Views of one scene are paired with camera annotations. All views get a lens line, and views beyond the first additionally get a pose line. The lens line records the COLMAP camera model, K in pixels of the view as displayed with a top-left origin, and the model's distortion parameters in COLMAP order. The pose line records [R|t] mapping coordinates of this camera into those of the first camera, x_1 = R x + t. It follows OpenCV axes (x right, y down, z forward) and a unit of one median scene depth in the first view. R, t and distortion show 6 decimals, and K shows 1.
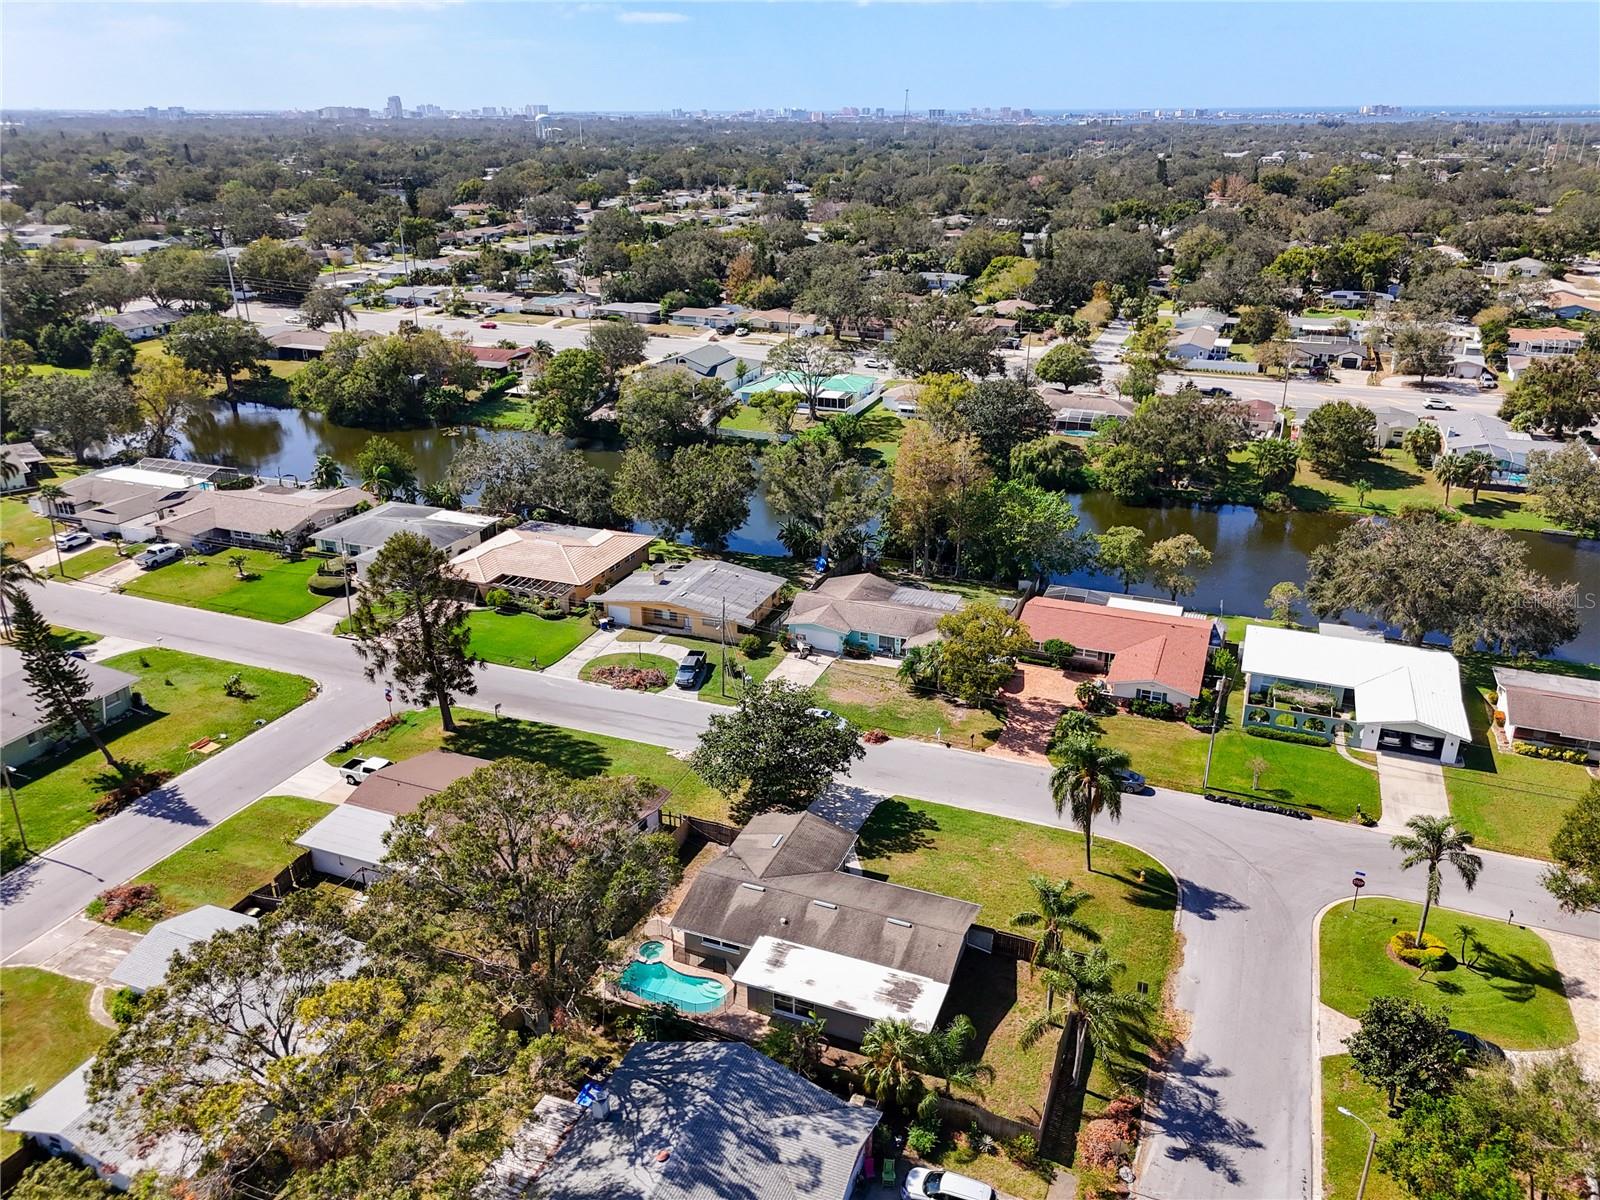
lens RADIAL K [[1182.6, 0, 799.1], [0, 1182.6, 587.0], [0, 0, 1]] dist [0.067219, -0.060310]
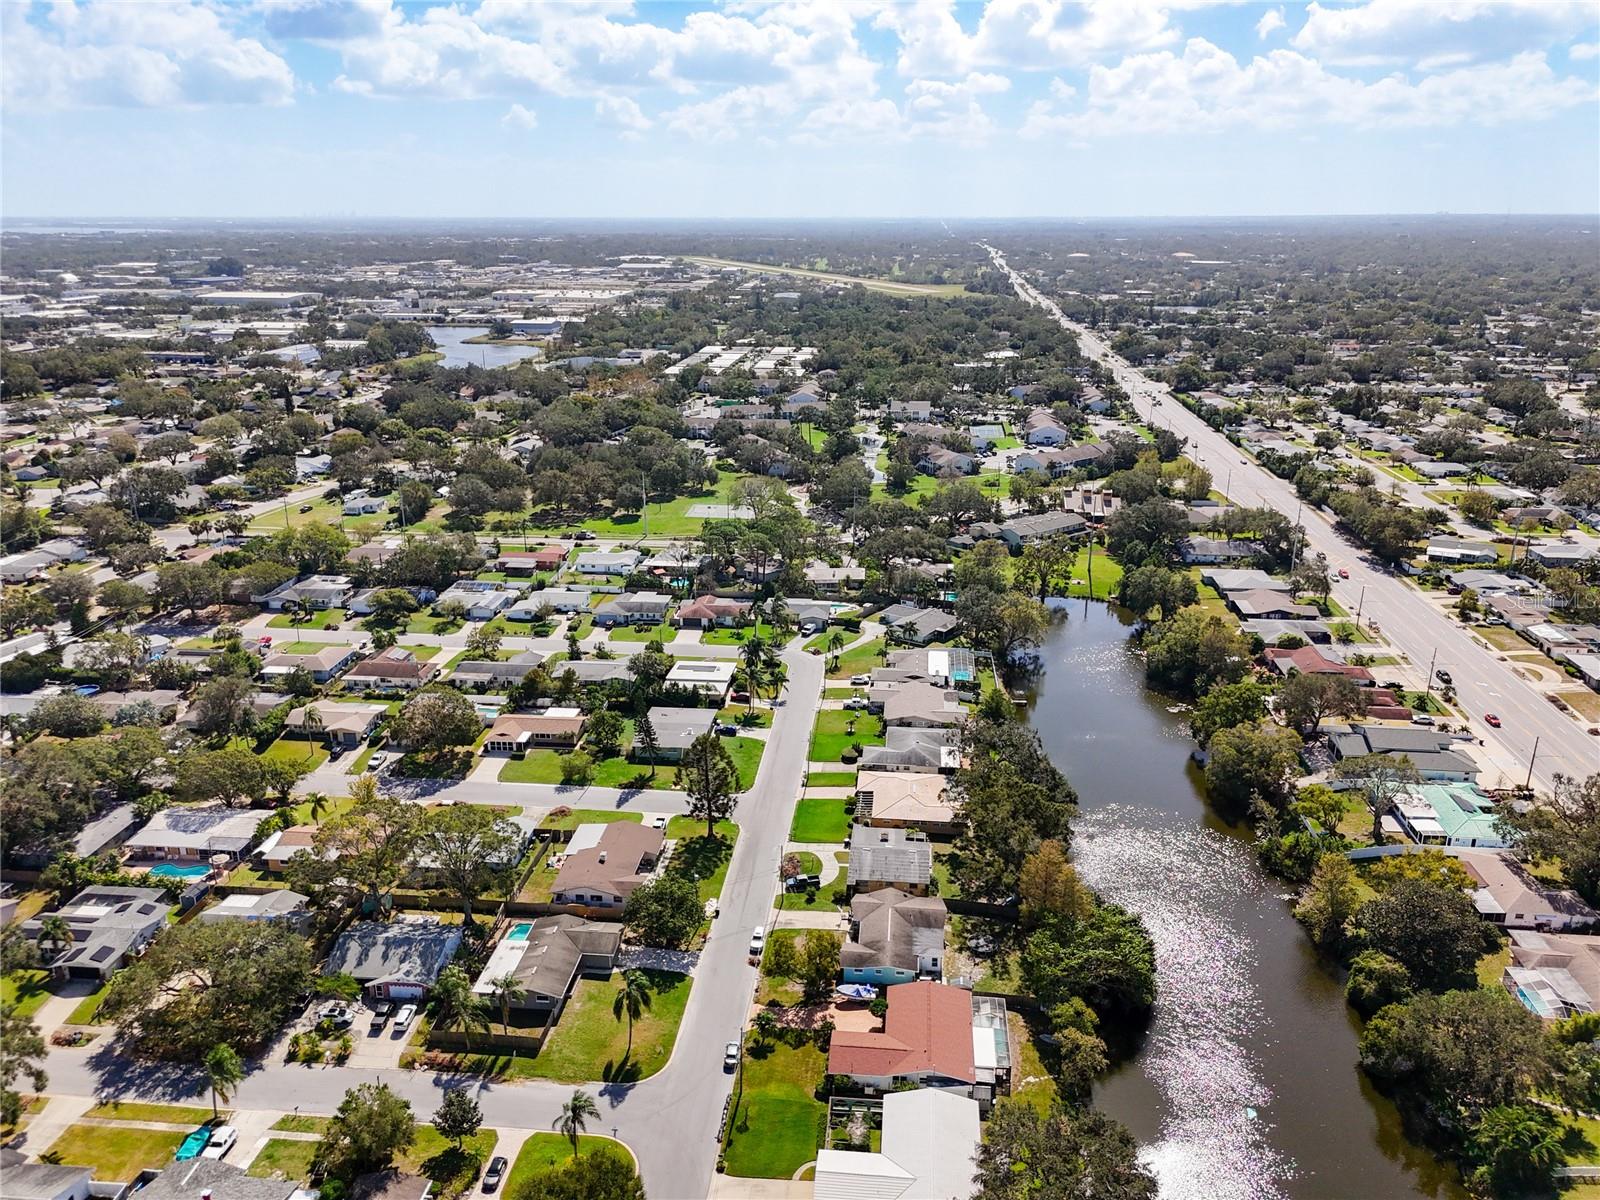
lens RADIAL K [[1182.6, 0, 808.7], [0, 1182.6, 589.3], [0, 0, 1]] dist [0.067219, -0.060310]
pose [[0.282027, 0.294176, -0.913193, 1.472752], [-0.360734, 0.914501, 0.183190, -0.691180], [0.889006, 0.277755, 0.364033, 0.313972]]
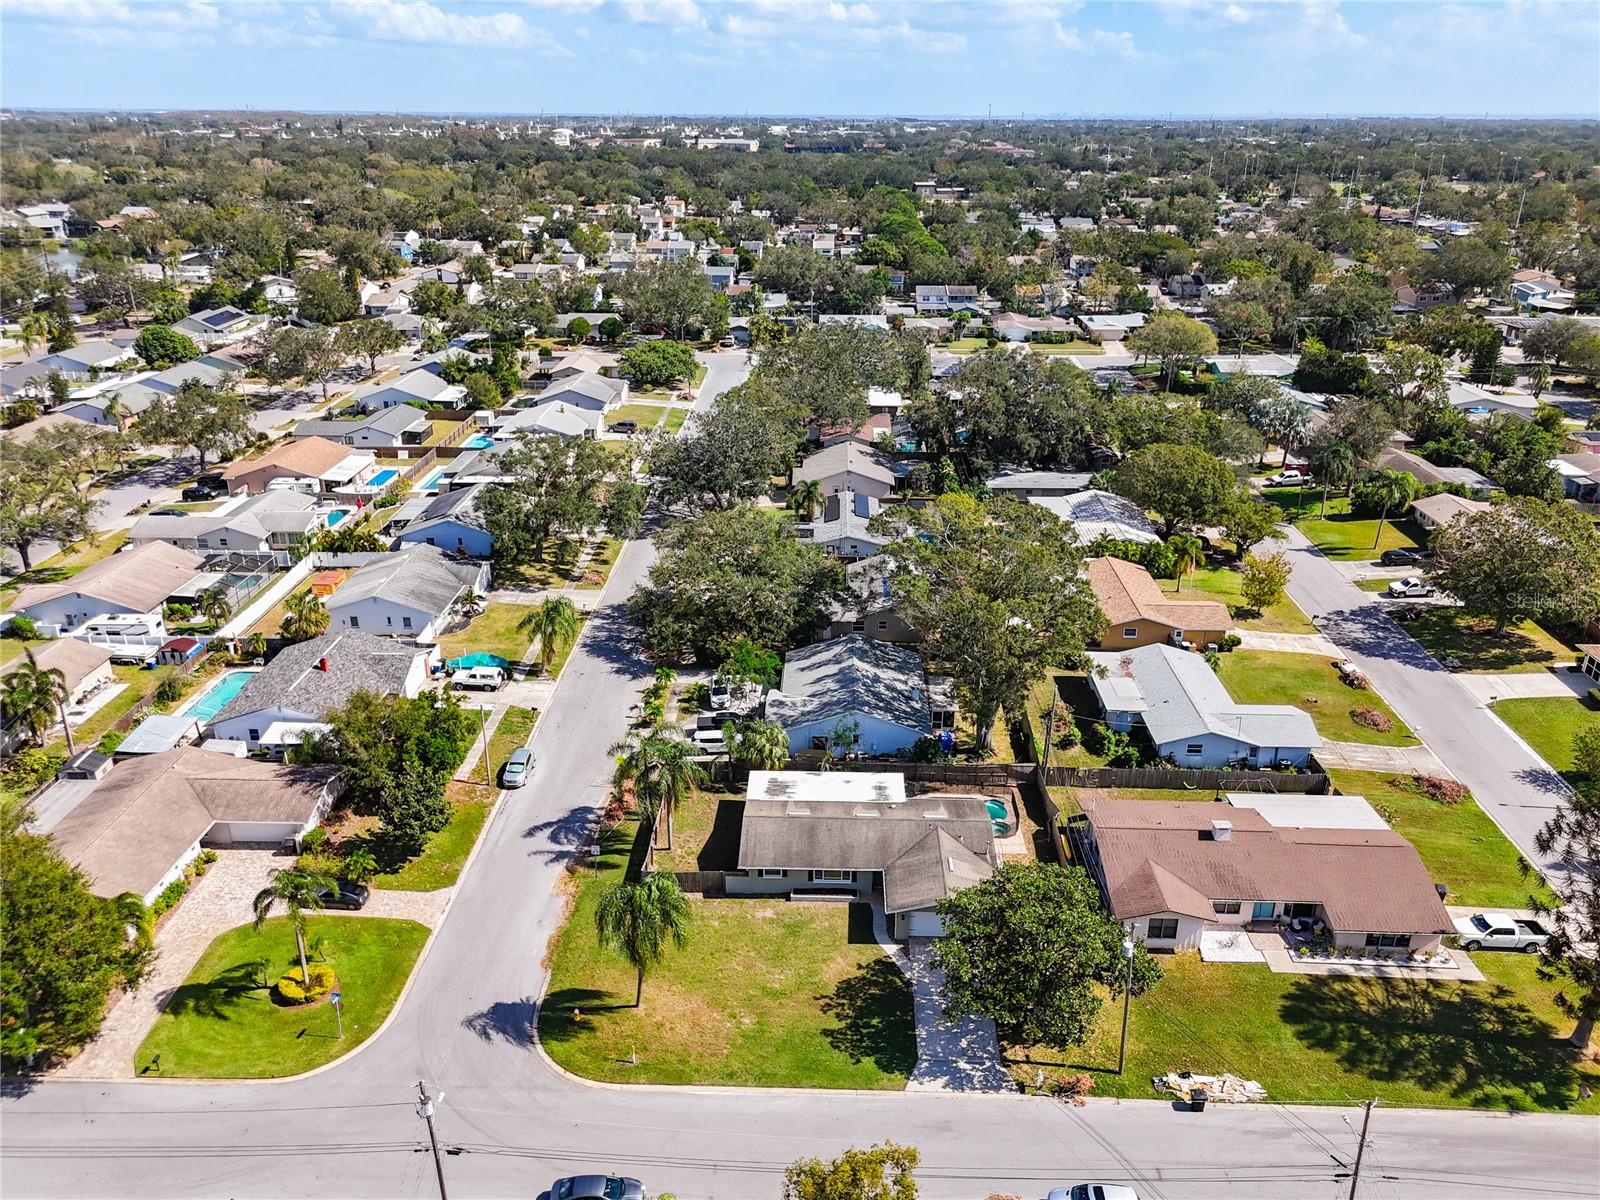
lens RADIAL K [[1182.6, 0, 803.6], [0, 1182.6, 604.3], [0, 0, 1]] dist [0.067219, -0.060310]
pose [[-0.938834, 0.132006, -0.318064, 0.301498], [-0.129038, 0.721470, 0.680316, -0.470902], [0.319279, 0.679747, -0.660307, 1.159830]]
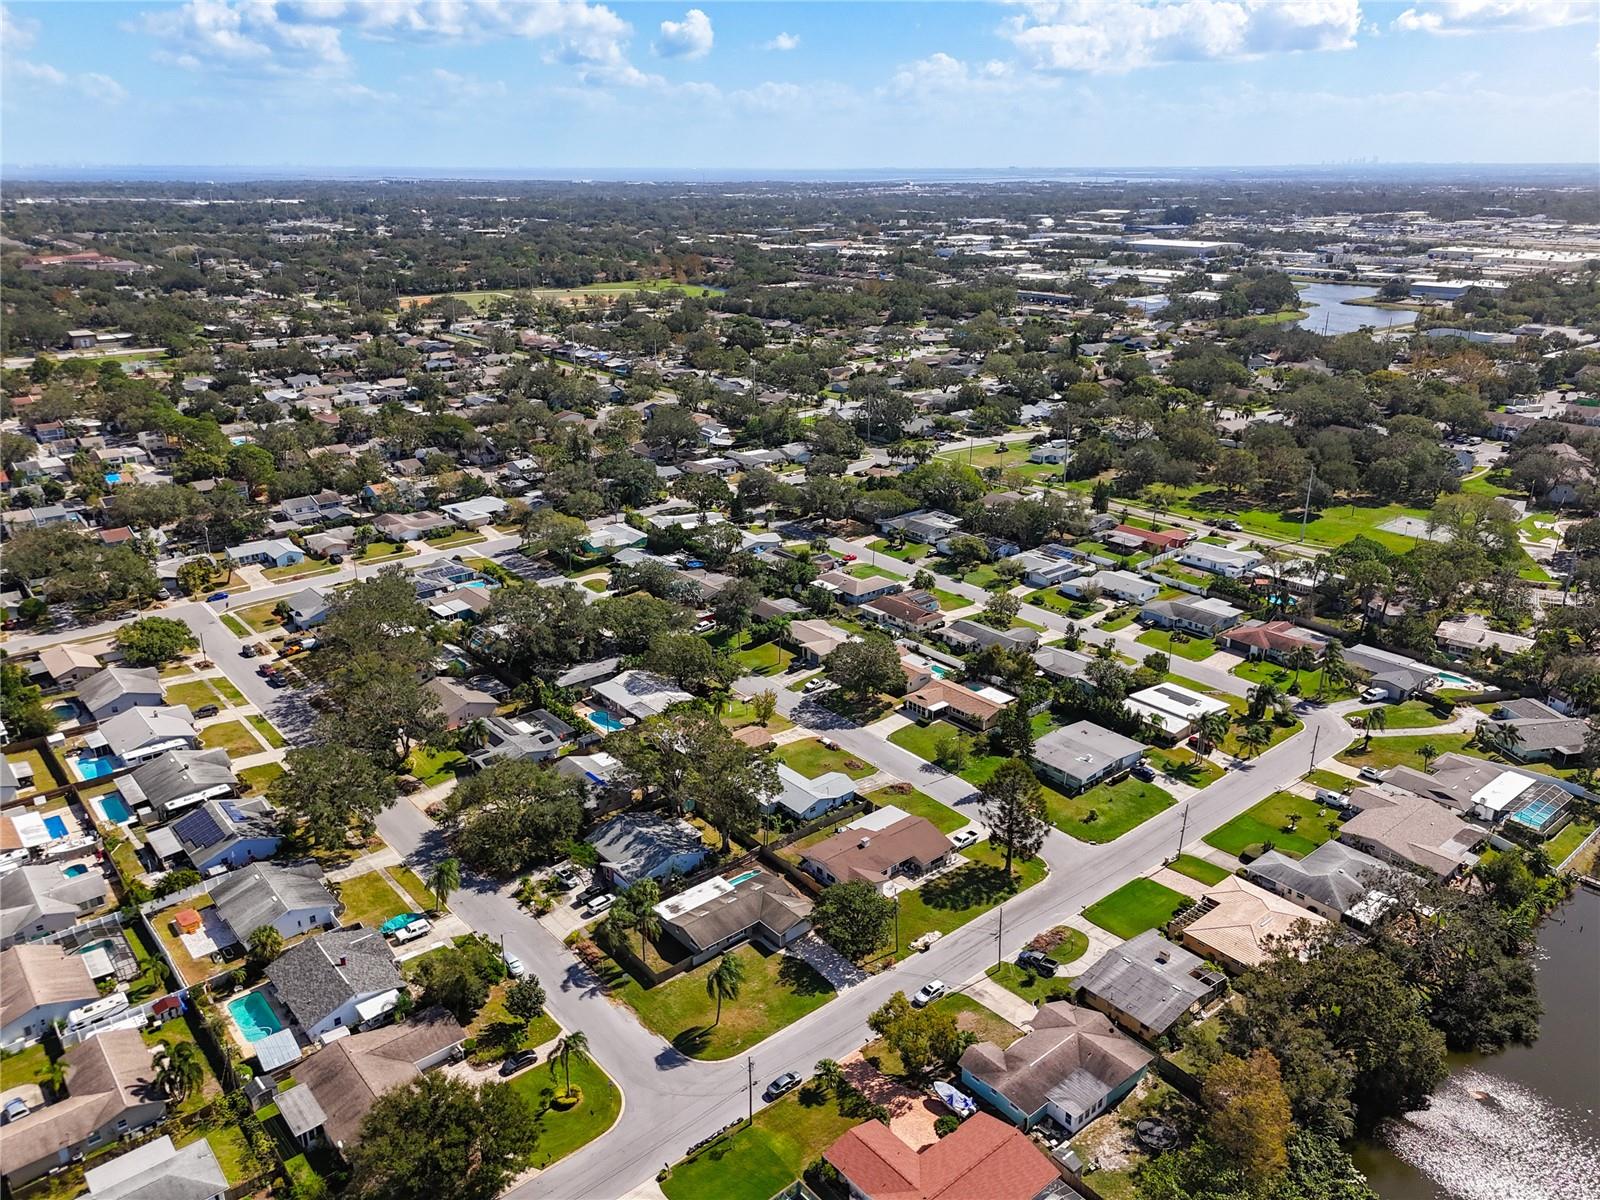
lens RADIAL K [[1182.6, 0, 807.8], [0, 1182.6, 606.8], [0, 0, 1]] dist [0.067219, -0.060310]
pose [[-0.463822, 0.314816, -0.828106, 1.208379], [-0.331992, 0.804855, 0.491925, -0.984858], [0.821371, 0.503091, -0.268793, 1.053009]]
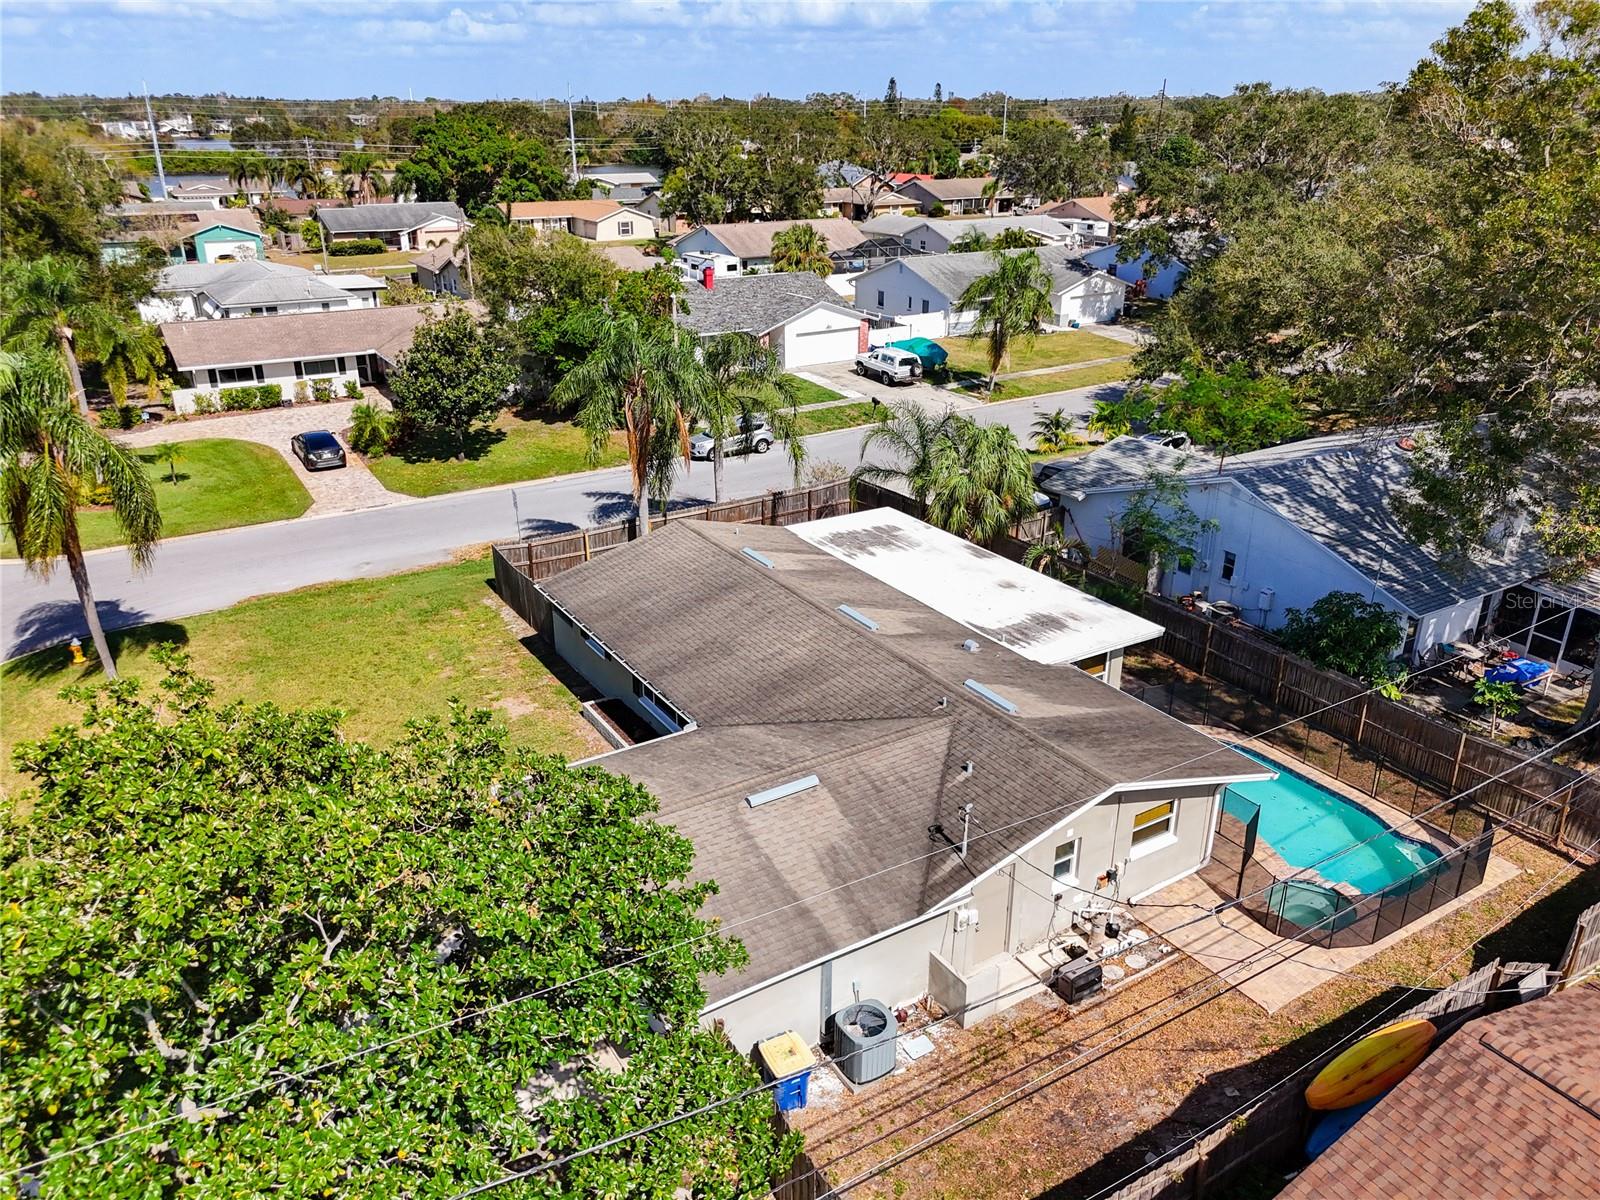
lens RADIAL K [[1182.6, 0, 798.3], [0, 1182.6, 595.2], [0, 0, 1]] dist [0.067219, -0.060310]
pose [[-0.804749, -0.223017, 0.550130, -0.125978], [0.223886, 0.744275, 0.629229, 0.010546], [-0.549777, 0.629538, -0.549024, 0.885556]]
